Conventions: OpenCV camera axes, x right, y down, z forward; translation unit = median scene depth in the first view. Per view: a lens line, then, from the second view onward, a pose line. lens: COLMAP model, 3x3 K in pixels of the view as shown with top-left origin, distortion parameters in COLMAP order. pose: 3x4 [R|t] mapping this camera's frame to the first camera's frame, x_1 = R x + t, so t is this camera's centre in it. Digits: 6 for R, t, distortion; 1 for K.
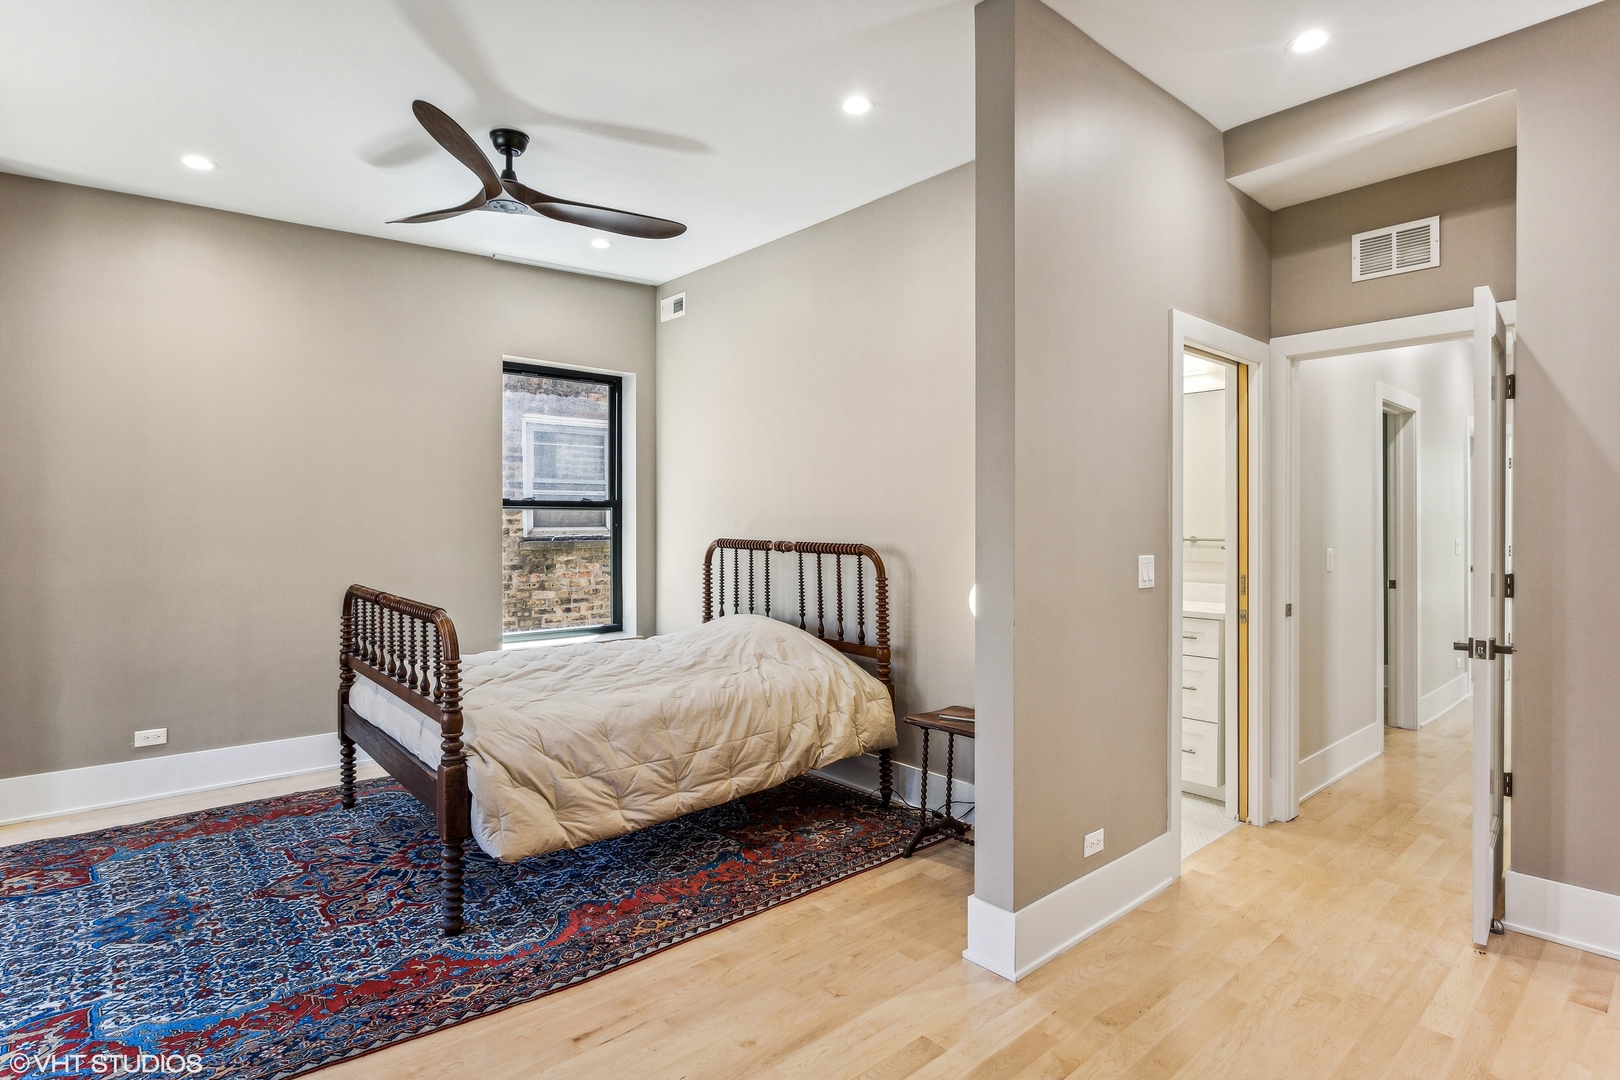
lens RADIAL K [[823.4, 0, 810.3], [0, 823.4, 520.8], [0, 0, 1]] dist [-0.002820, 0.000424]
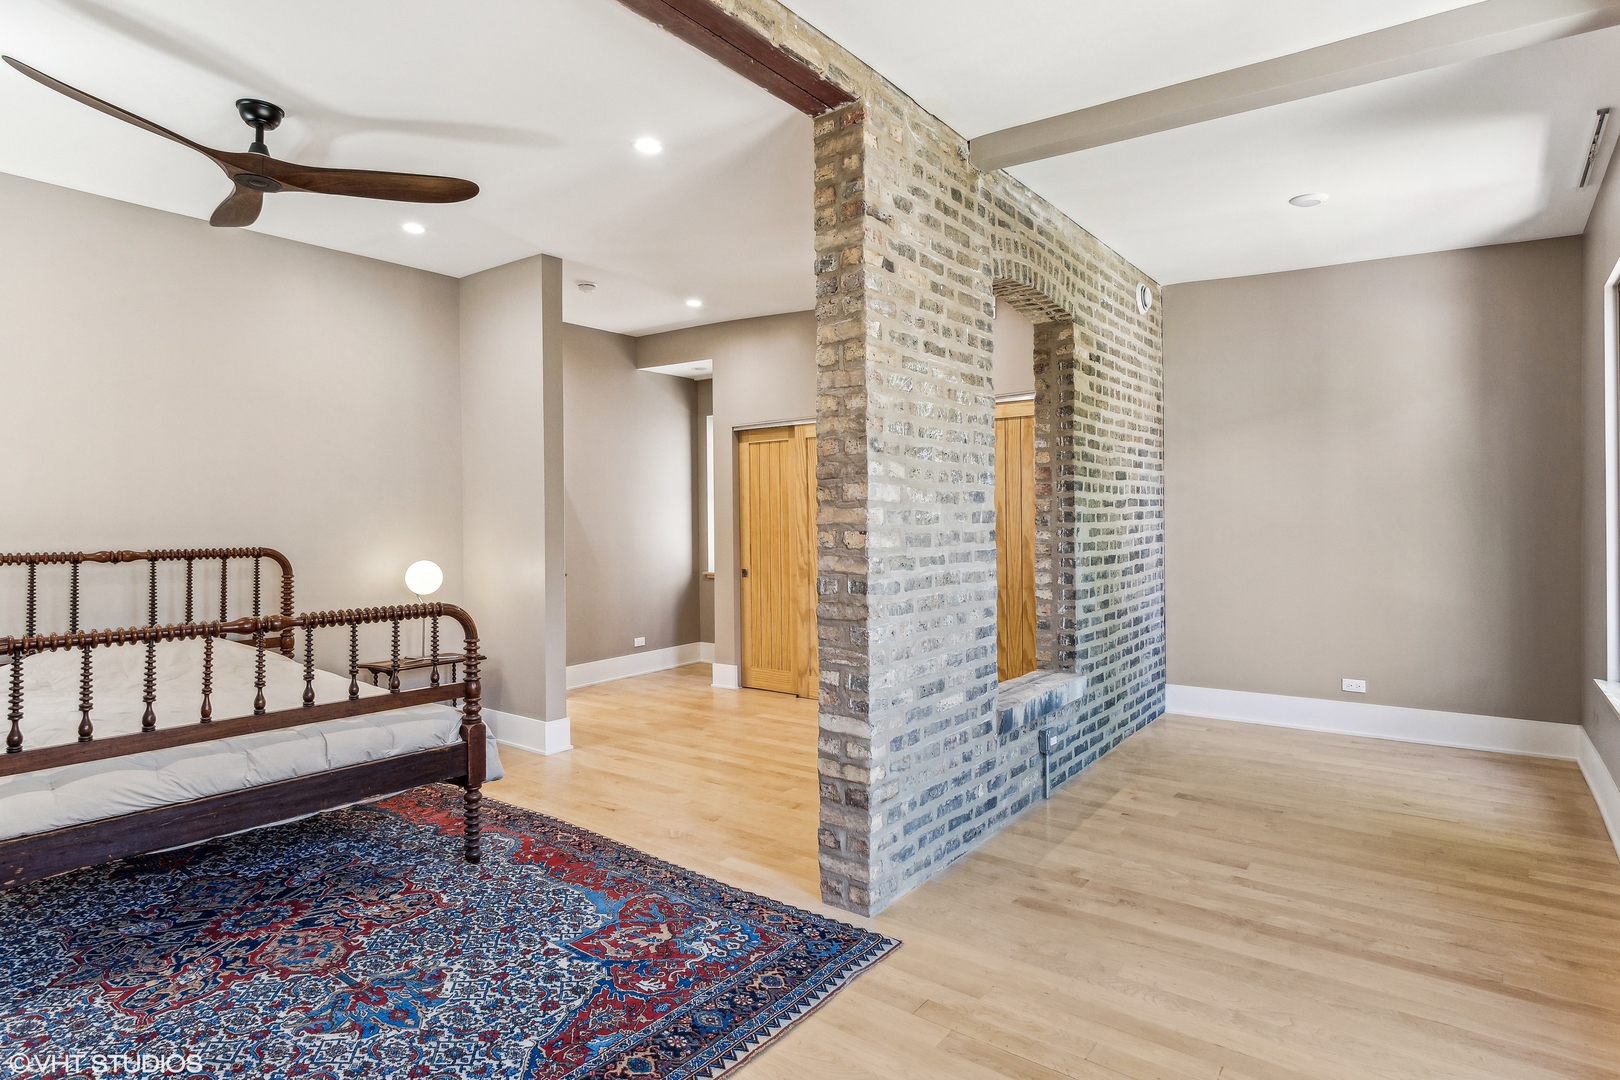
lens RADIAL K [[852.1, 0, 805.3], [0, 852.1, 508.8], [0, 0, 1]] dist [0.005976, 0.002947]
pose [[-0.180266, 0.010678, 0.983560, -1.413581], [0.006063, 0.999934, -0.009745, -0.008396], [-0.983599, 0.004207, -0.180319, 0.585910]]
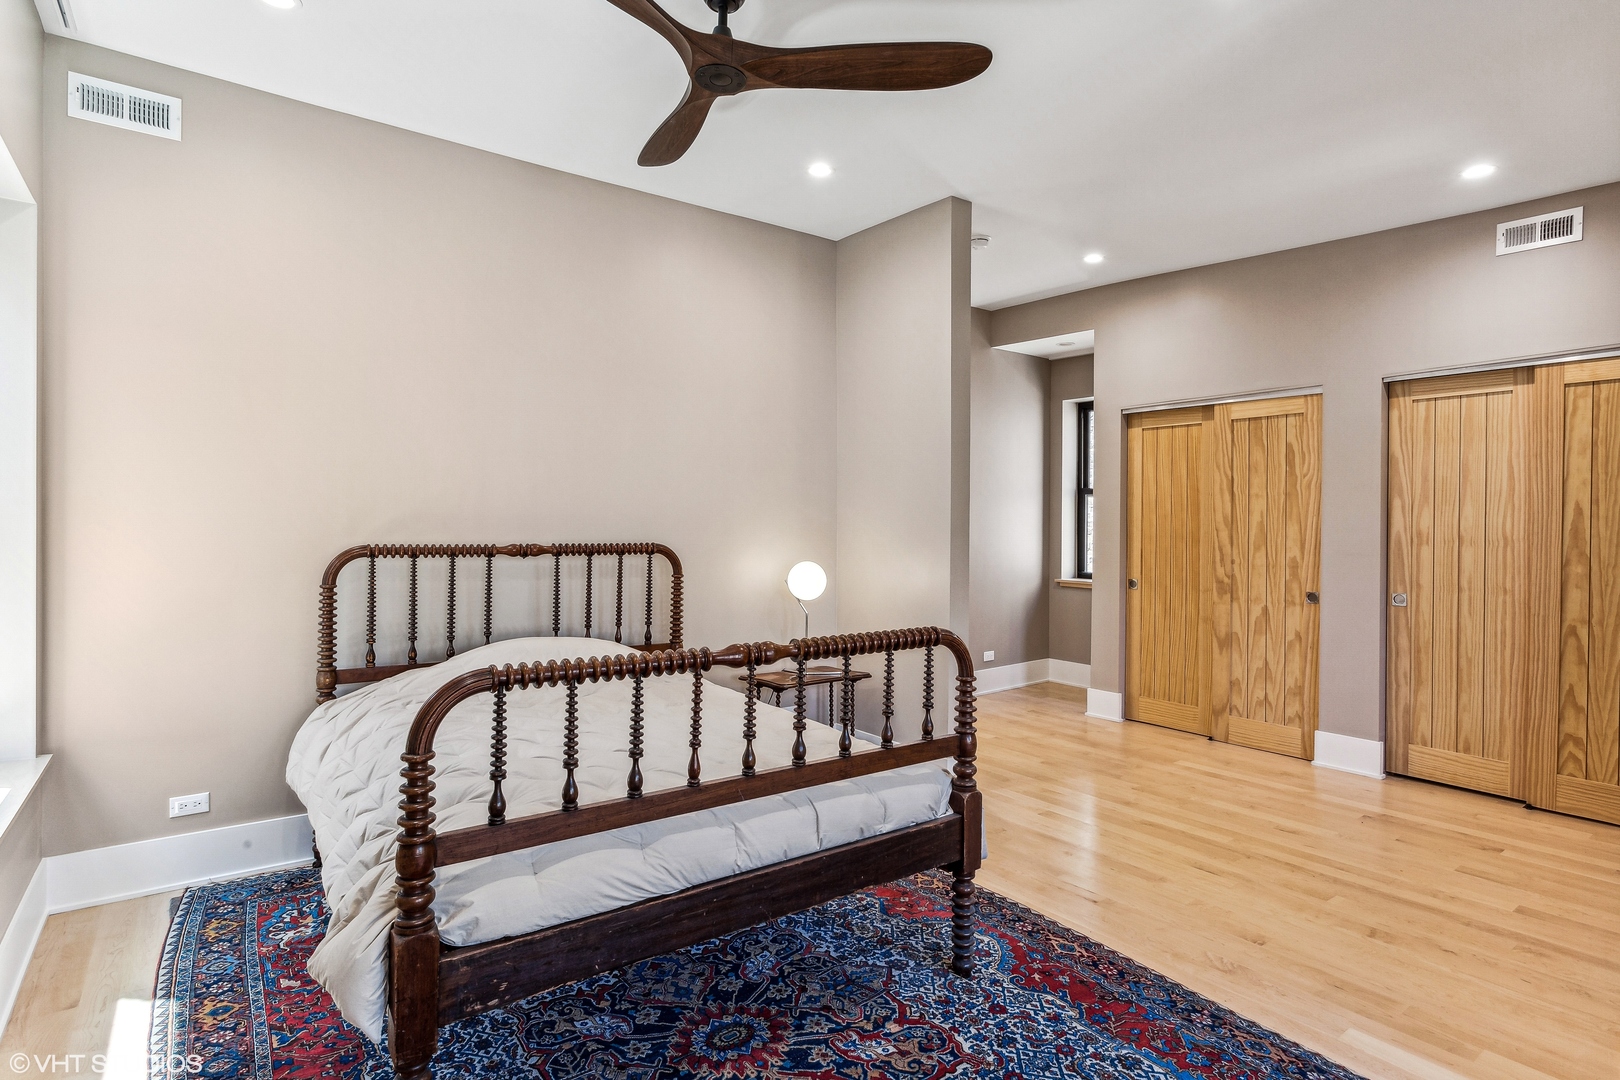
lens RADIAL K [[828.3, 0, 810.4], [0, 828.3, 517.6], [0, 0, 1]] dist [-0.001721, 0.003317]
pose [[0.085596, -0.001342, 0.996329, -1.083886], [-0.008636, 0.999961, 0.002089, -0.006240], [-0.996292, -0.008783, 0.085581, 0.866818]]
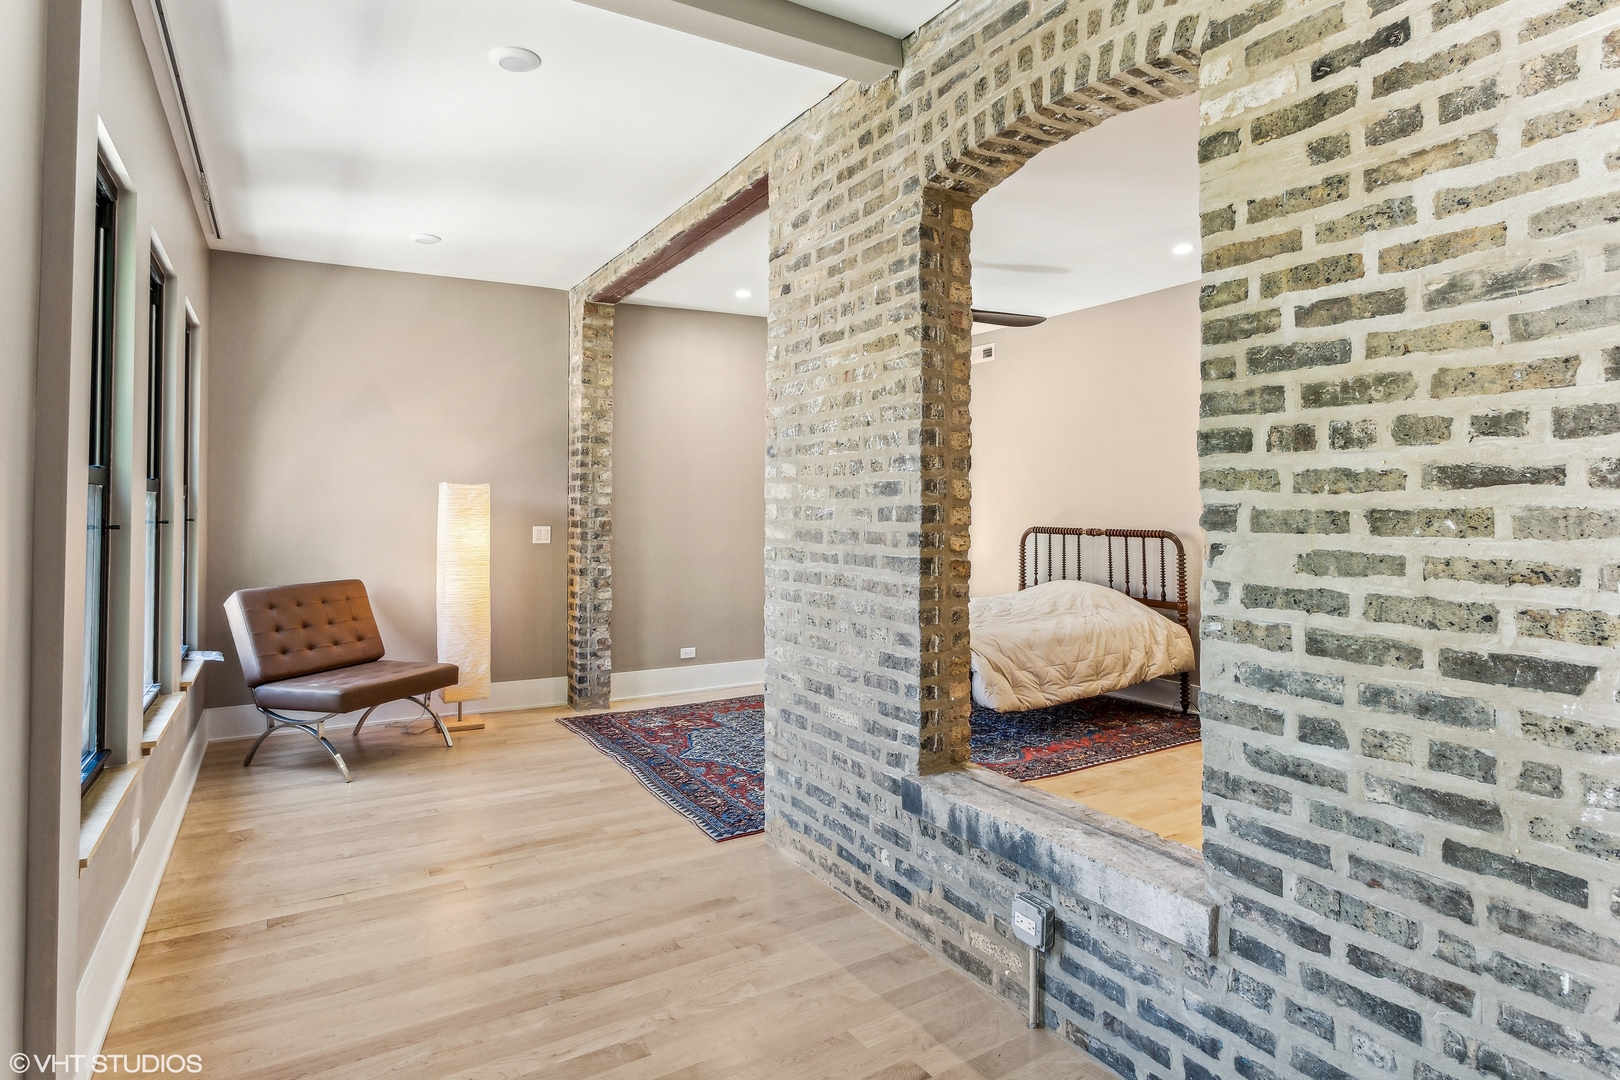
lens RADIAL K [[831.8, 0, 825.2], [0, 831.8, 493.9], [0, 0, 1]] dist [0.002479, 0.000753]
pose [[0.988454, -0.003437, -0.151485, -0.358855], [0.000777, 0.999845, -0.017613, -0.012253], [0.151522, 0.017292, 0.988303, -0.624130]]
